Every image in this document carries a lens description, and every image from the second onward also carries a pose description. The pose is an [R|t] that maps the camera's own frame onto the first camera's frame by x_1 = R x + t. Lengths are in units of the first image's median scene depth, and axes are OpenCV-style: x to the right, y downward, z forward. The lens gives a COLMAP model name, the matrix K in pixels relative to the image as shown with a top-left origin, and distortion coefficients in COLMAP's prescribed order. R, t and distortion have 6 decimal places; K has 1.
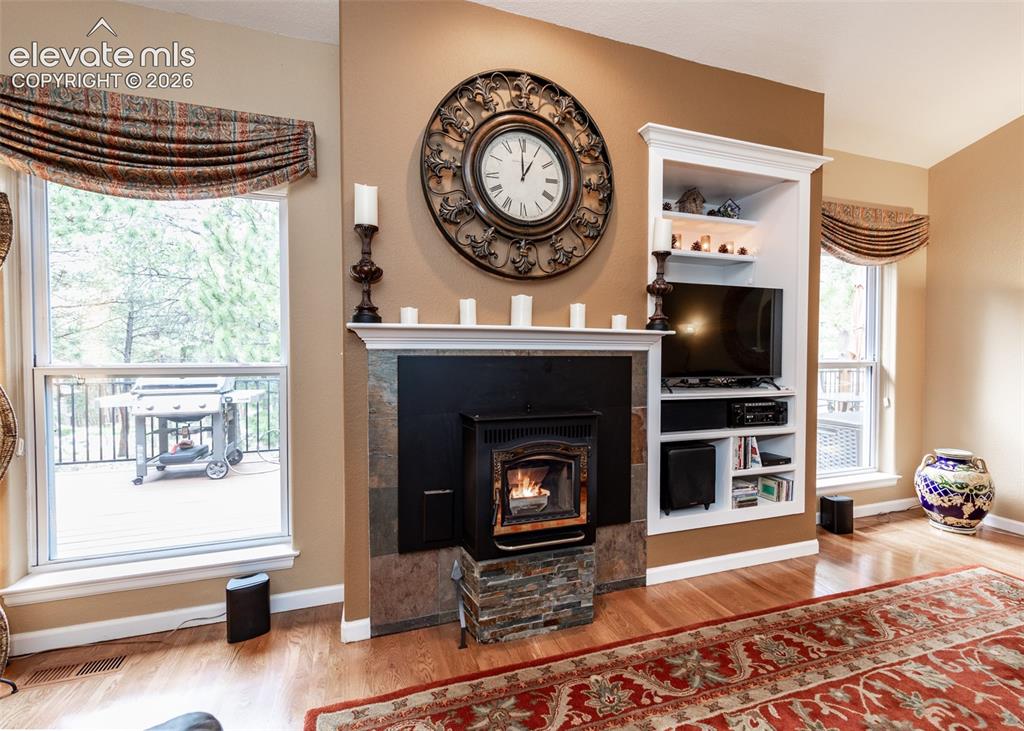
lens RADIAL K [[493.1, 0, 534.9], [0, 493.1, 367.1], [0, 0, 1]] dist [0.000729, 0.000141]
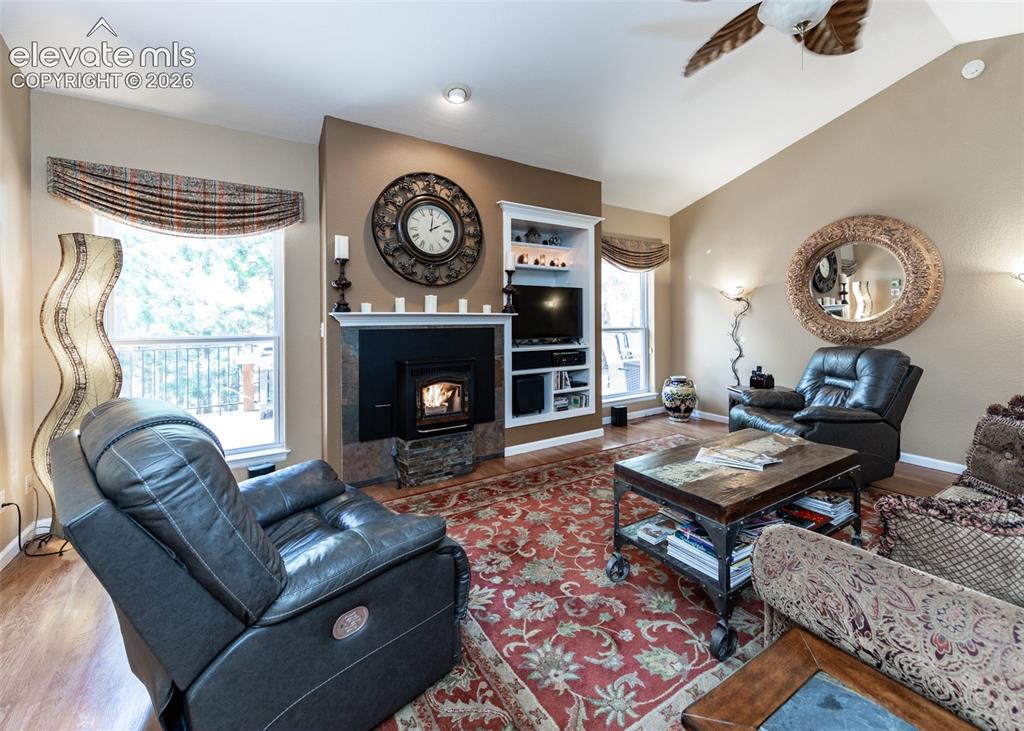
lens RADIAL K [[440.3, 0, 554.4], [0, 440.3, 318.7], [0, 0, 1]] dist [-0.000969, -0.000131]
pose [[0.967645, -0.007443, 0.252205, 0.003356], [0.014637, 0.999537, -0.026663, -0.009474], [-0.251890, 0.029492, 0.967306, -0.646550]]
